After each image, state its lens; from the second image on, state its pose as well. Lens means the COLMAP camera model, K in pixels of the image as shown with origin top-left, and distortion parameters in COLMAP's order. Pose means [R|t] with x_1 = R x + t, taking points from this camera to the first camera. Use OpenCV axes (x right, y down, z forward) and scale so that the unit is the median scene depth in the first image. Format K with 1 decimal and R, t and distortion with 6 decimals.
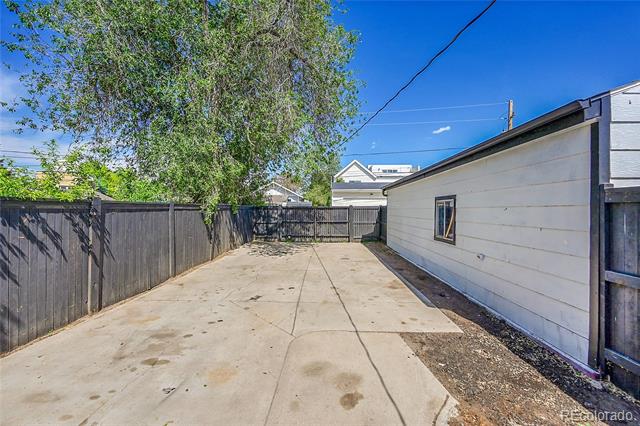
lens RADIAL K [[253.3, 0, 320.0], [0, 253.3, 213.0], [0, 0, 1]] dist [0.001123, 0.000076]
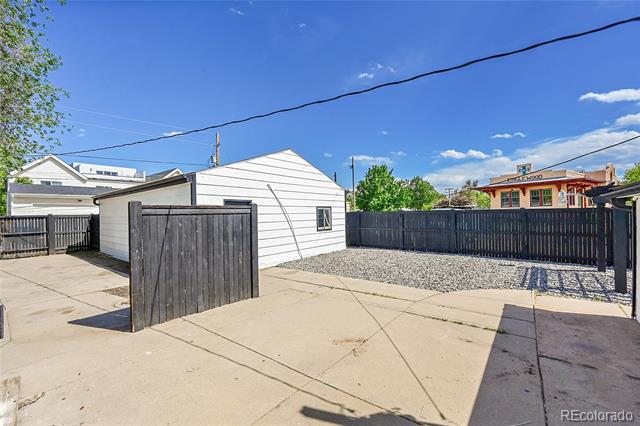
lens RADIAL K [[264.6, 0, 320.0], [0, 264.6, 213.0], [0, 0, 1]] dist [0.000292, -0.000098]
pose [[0.592977, -0.013245, 0.805110, -0.064029], [0.031517, 0.999480, -0.006771, 0.001926], [-0.804602, 0.029390, 0.593086, -0.324516]]
